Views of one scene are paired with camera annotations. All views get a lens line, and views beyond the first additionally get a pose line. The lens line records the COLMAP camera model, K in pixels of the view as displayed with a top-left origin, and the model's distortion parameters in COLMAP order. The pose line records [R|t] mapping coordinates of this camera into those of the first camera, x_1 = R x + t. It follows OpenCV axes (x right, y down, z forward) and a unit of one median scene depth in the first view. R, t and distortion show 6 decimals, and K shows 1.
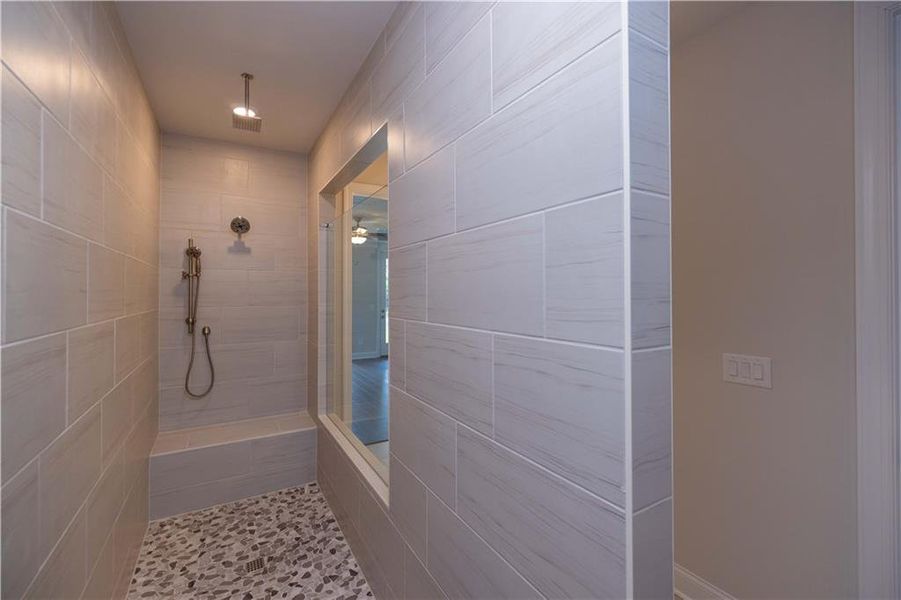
lens RADIAL K [[386.0, 0, 446.6], [0, 386.0, 292.0], [0, 0, 1]] dist [0.003725, -0.000947]
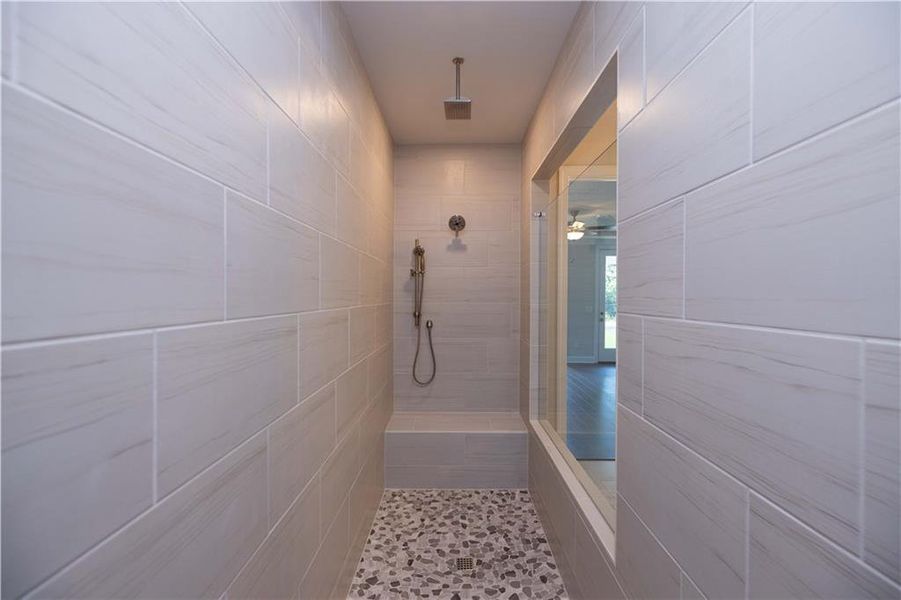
lens RADIAL K [[386.0, 0, 444.3], [0, 386.0, 301.0], [0, 0, 1]] dist [0.003725, -0.000947]
pose [[0.852942, 0.010267, -0.521905, -0.029514], [-0.000681, 0.999828, 0.018557, 0.018414], [0.522005, -0.015472, 0.852802, 0.122787]]
